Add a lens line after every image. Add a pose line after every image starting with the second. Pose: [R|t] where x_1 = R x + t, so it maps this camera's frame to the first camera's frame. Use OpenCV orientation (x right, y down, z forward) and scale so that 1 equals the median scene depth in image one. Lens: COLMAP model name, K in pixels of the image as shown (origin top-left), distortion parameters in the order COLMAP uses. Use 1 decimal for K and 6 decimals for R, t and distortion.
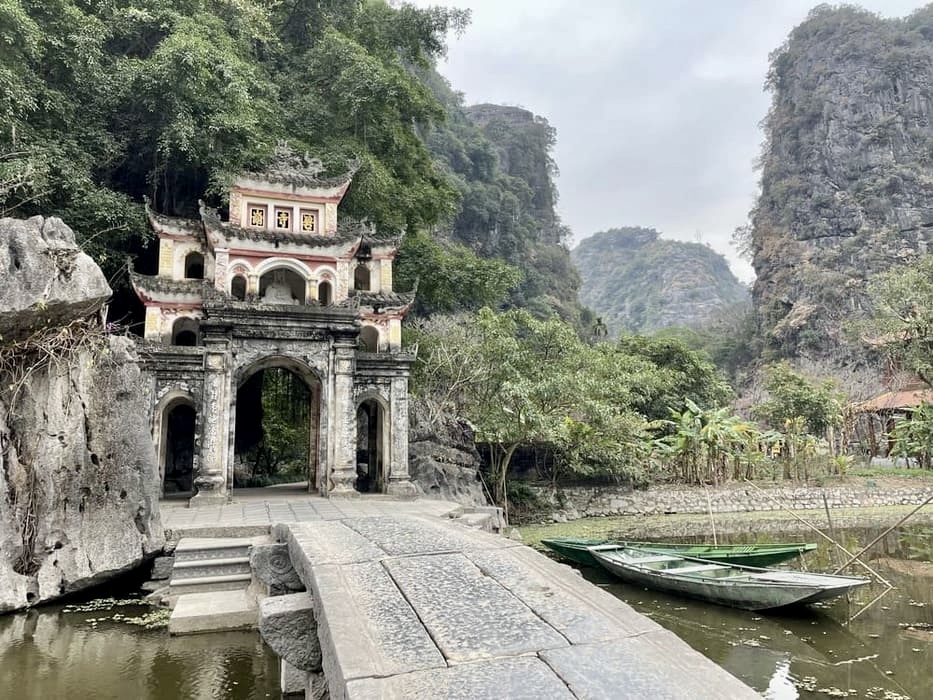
lens RADIAL K [[685.9, 0, 466.5], [0, 685.9, 350.0], [0, 0, 1]] dist [0.049019, -0.100514]
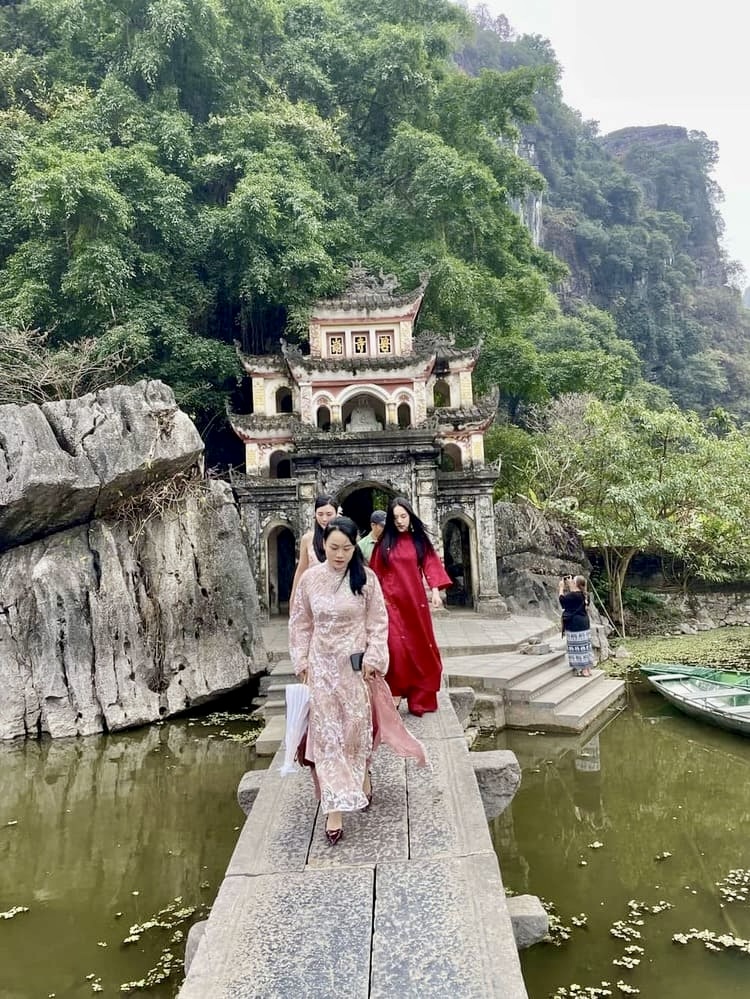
lens RADIAL K [[734.4, 0, 375.0], [0, 734.4, 499.5], [0, 0, 1]] dist [0.049019, -0.100514]
pose [[0.945497, -0.047649, -0.322126, 0.093359], [0.078745, 0.993333, 0.084195, -0.054106], [0.315967, -0.104972, 0.942945, -0.036762]]
